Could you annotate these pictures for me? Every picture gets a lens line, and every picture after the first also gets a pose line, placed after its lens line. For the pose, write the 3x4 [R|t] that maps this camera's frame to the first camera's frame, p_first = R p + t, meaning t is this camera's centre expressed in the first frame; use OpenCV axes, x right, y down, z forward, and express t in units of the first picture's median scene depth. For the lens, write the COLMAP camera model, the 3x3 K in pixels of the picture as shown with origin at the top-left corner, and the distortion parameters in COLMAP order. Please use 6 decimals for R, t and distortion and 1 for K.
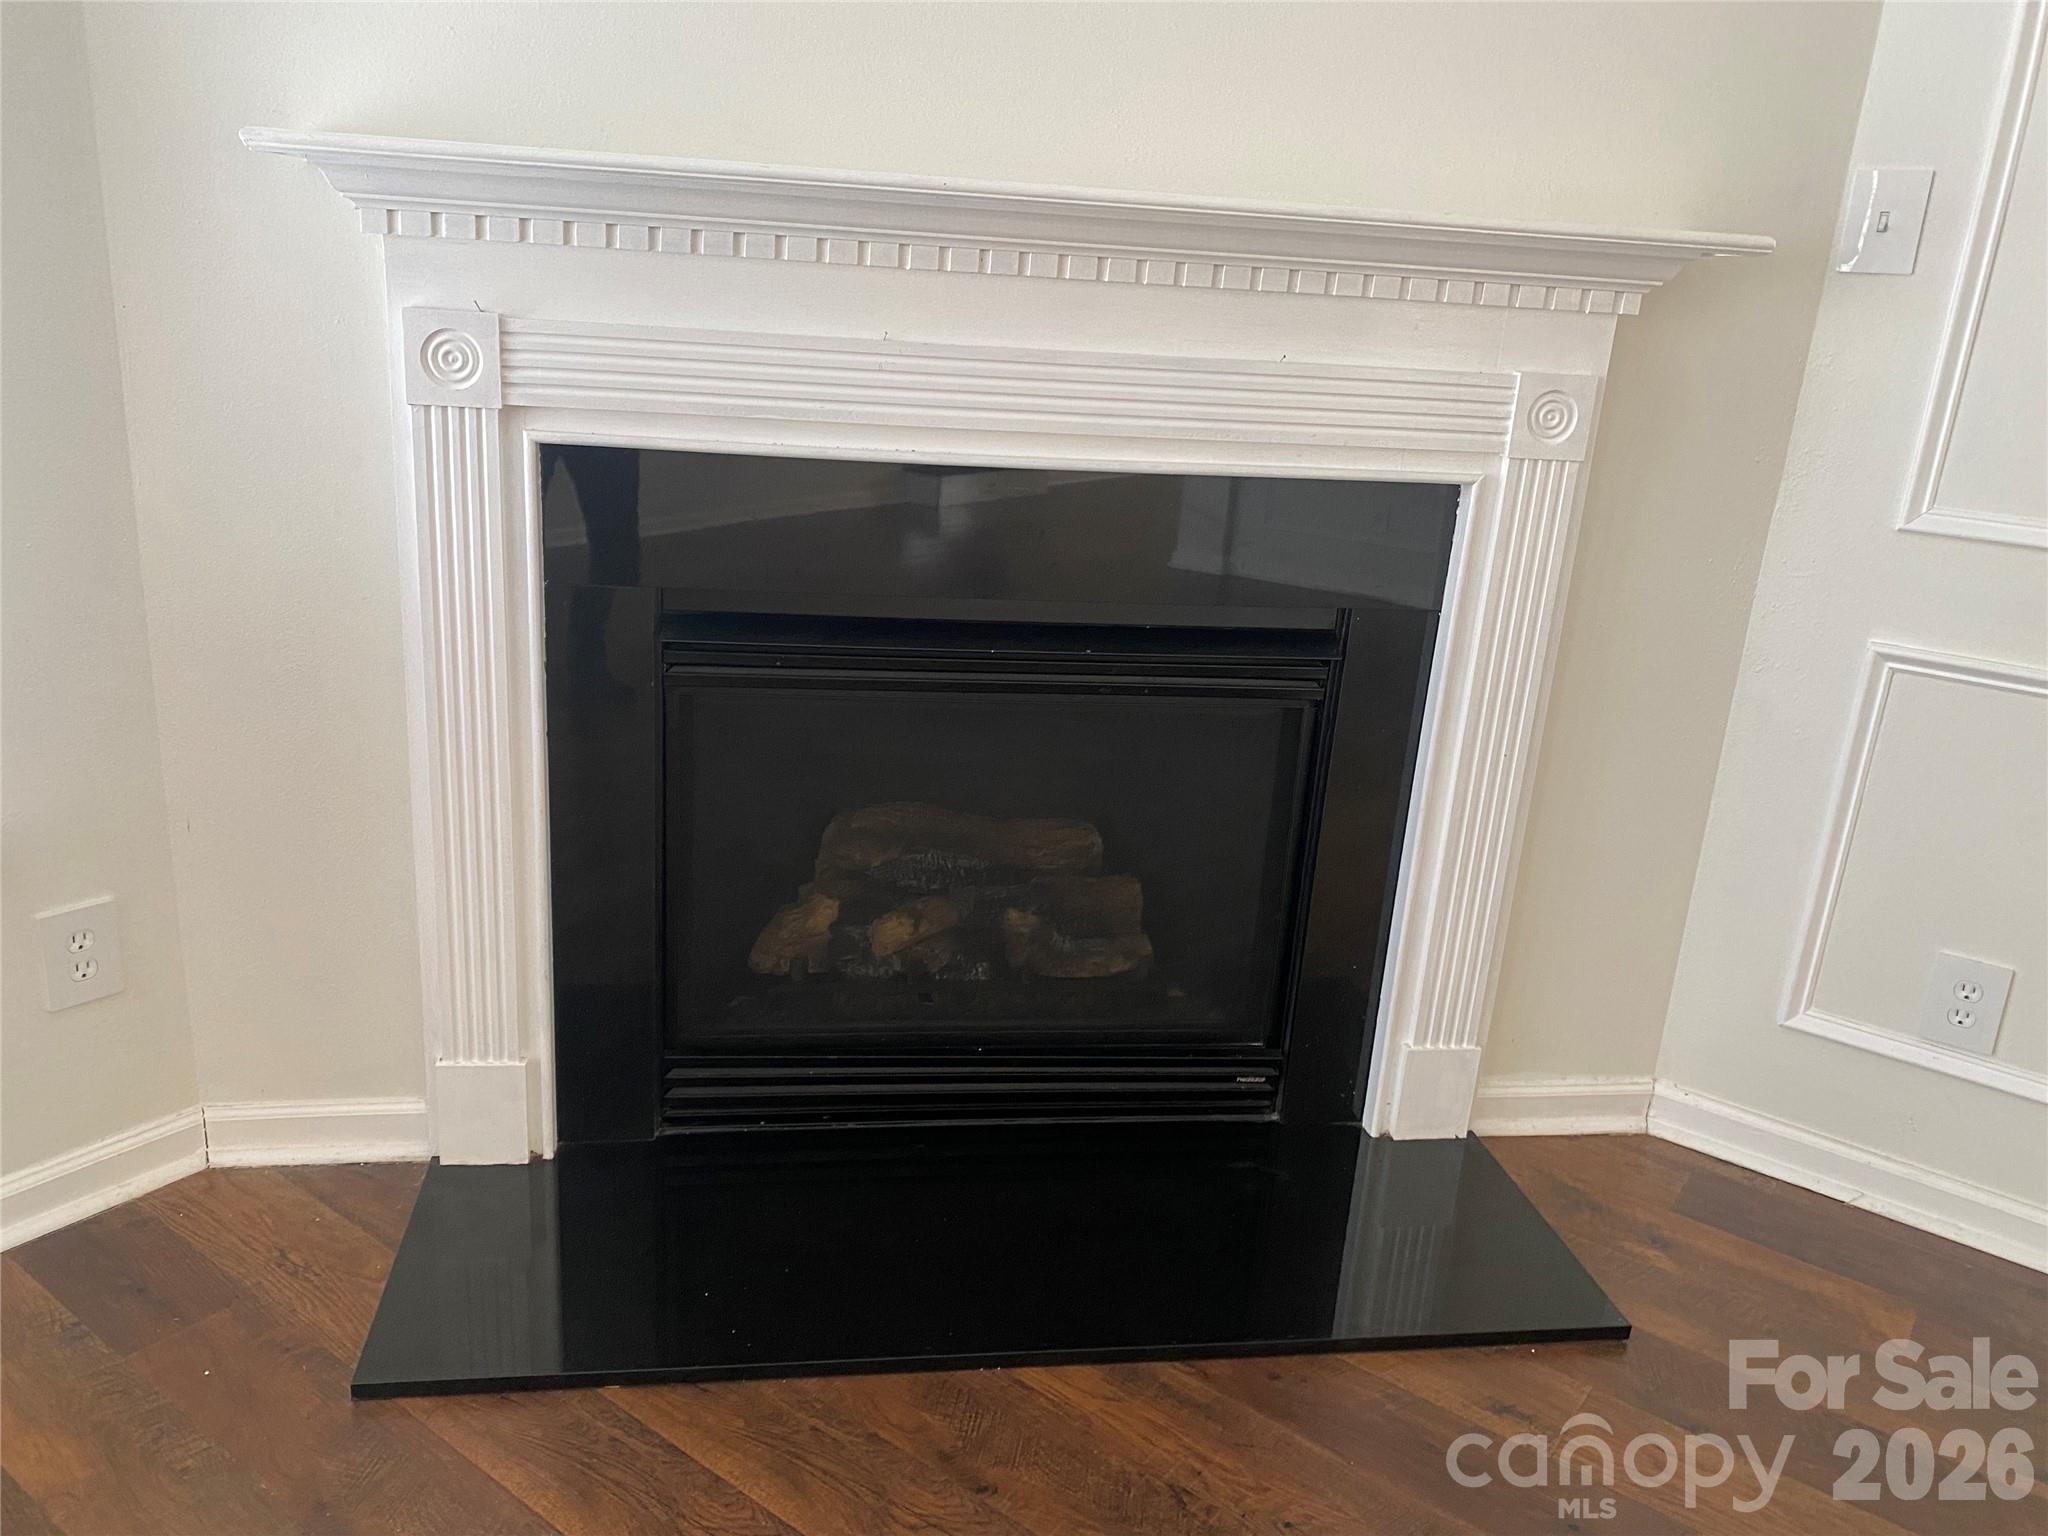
lens RADIAL K [[1557.7, 0, 982.0], [0, 1557.7, 760.0], [0, 0, 1]] dist [0.083577, -0.161064]
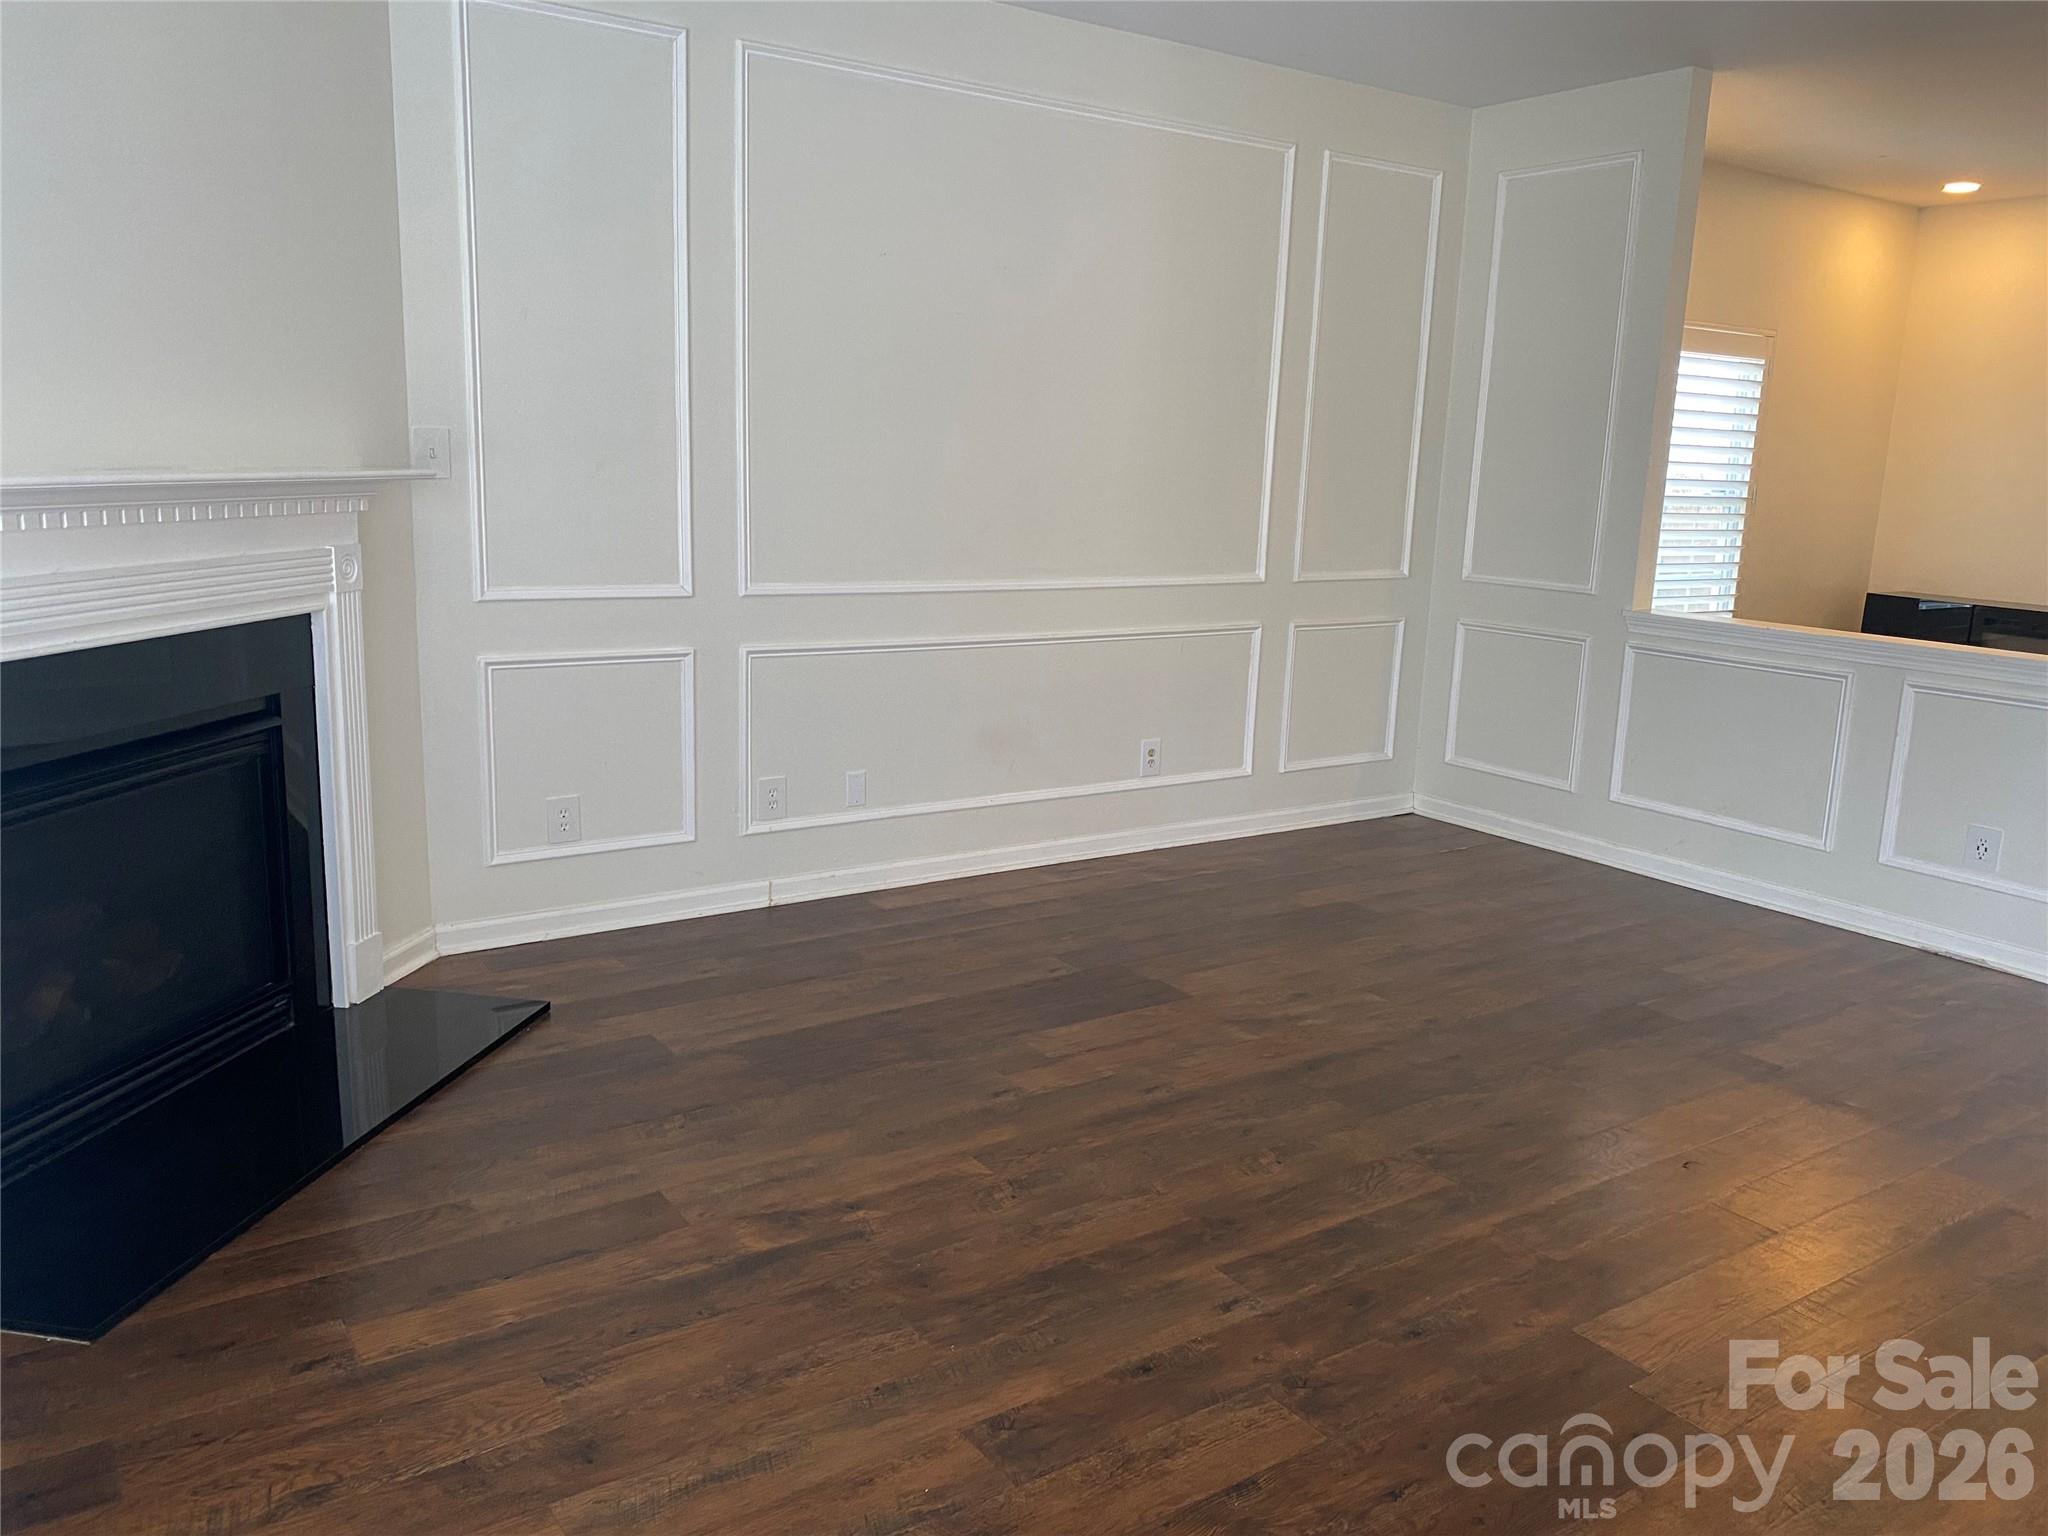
lens RADIAL K [[1536.4, 0, 1026.6], [0, 1536.4, 760.9], [0, 0, 1]] dist [0.088780, -0.155131]
pose [[0.317449, -0.237497, 0.918053, -1.041339], [0.278245, 0.948844, 0.149249, -0.053199], [-0.906535, 0.208065, 0.367292, -0.315085]]
